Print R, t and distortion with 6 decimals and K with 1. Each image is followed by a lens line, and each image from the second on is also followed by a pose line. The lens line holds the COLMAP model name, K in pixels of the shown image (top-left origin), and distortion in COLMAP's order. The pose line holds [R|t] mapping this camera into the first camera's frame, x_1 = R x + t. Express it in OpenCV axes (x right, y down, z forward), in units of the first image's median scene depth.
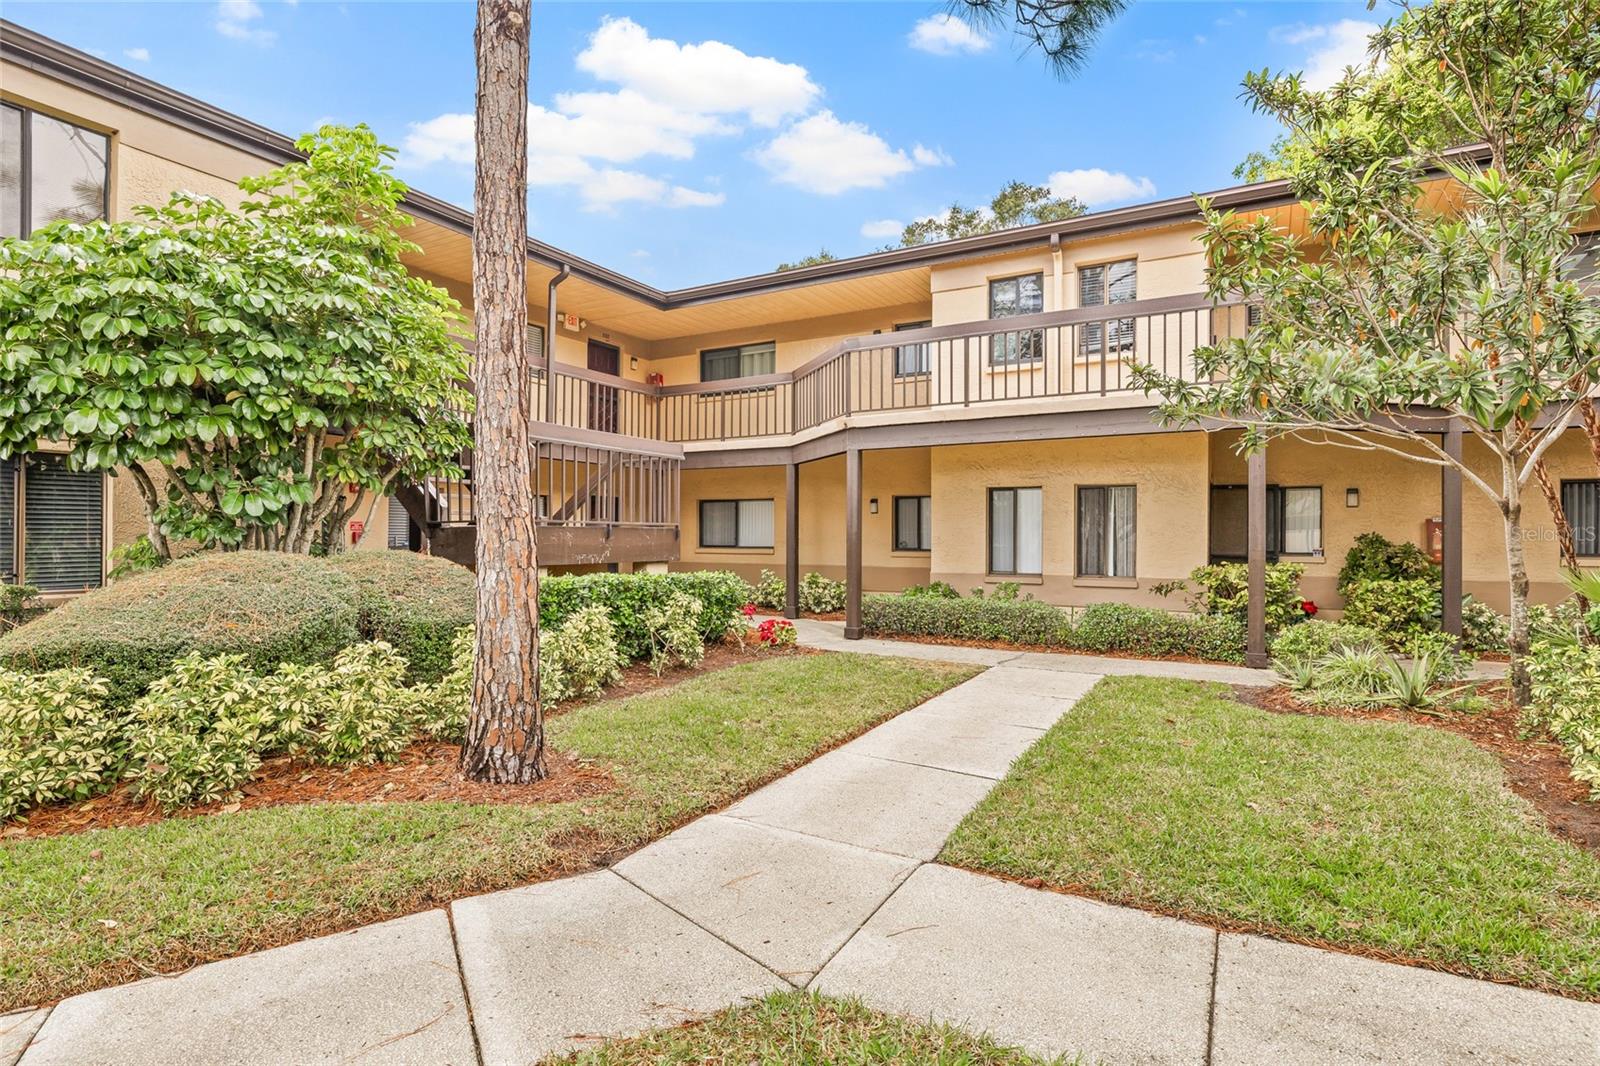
lens RADIAL K [[794.1, 0, 800.0], [0, 794.1, 532.6], [0, 0, 1]] dist [-0.005756, -0.000112]
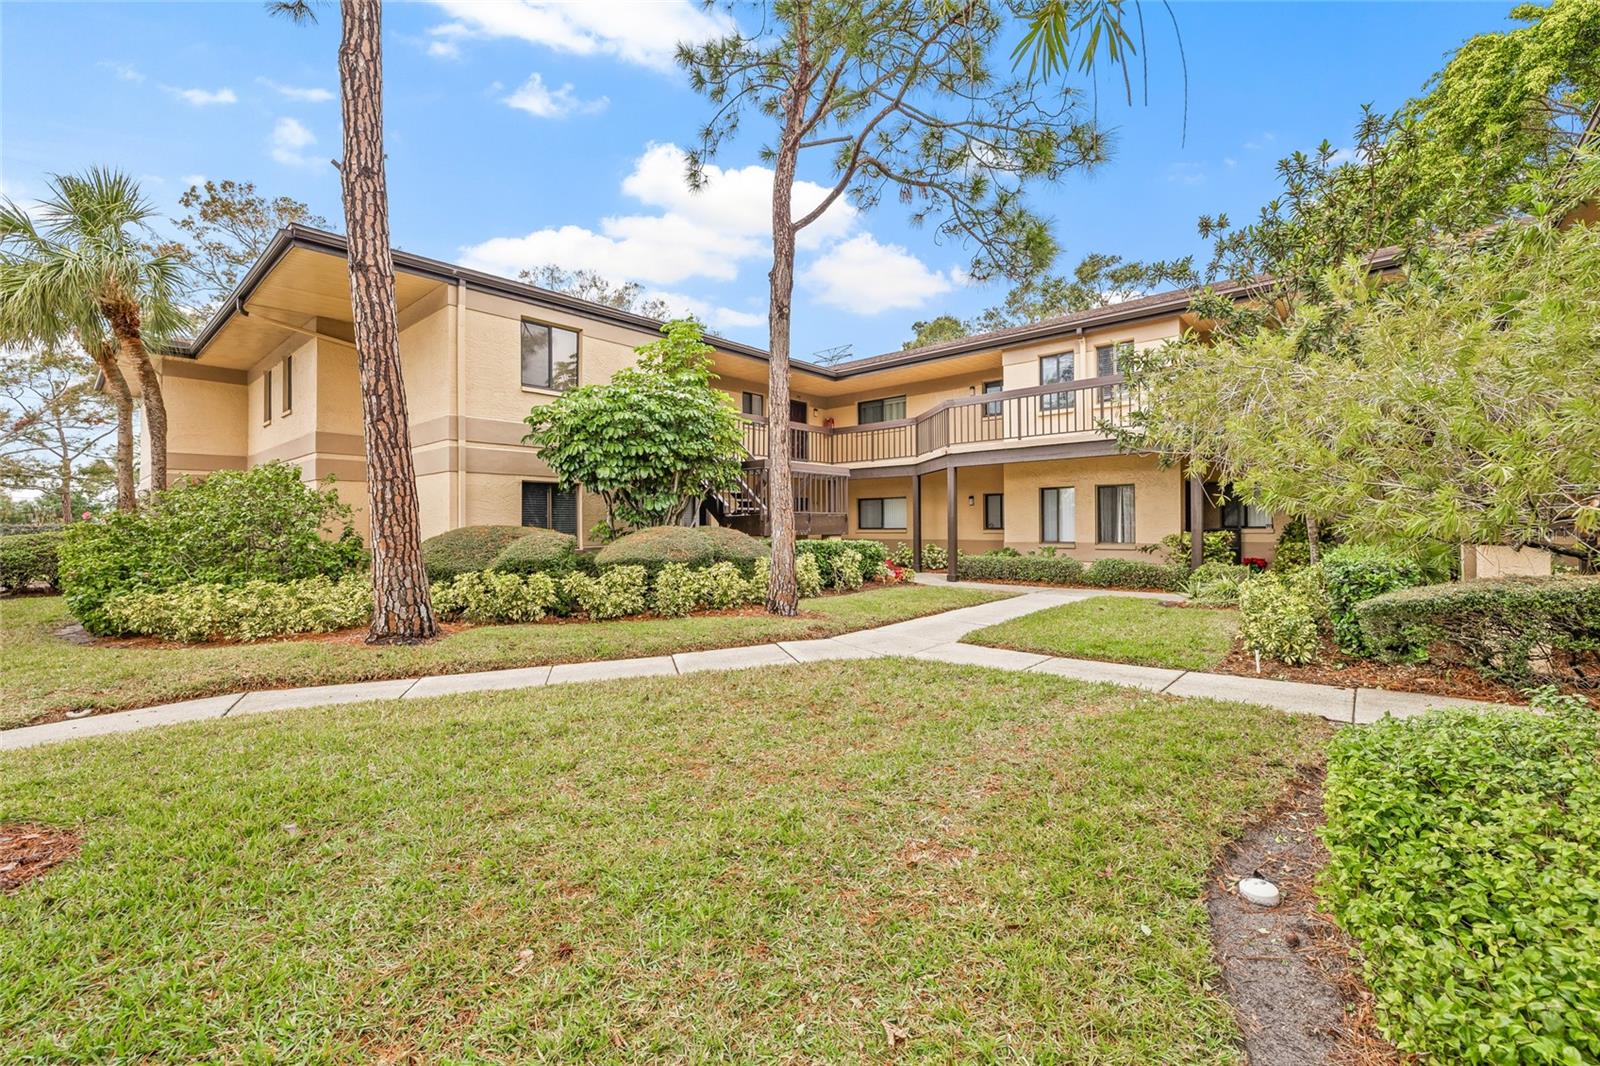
lens RADIAL K [[681.1, 0, 796.9], [0, 681.1, 527.5], [0, 0, 1]] dist [-0.000131, 0.000111]
pose [[0.977304, -0.010771, -0.211567, 0.054983], [0.011449, 0.999933, 0.001978, 0.015744], [0.211531, -0.004356, 0.977362, -0.483110]]
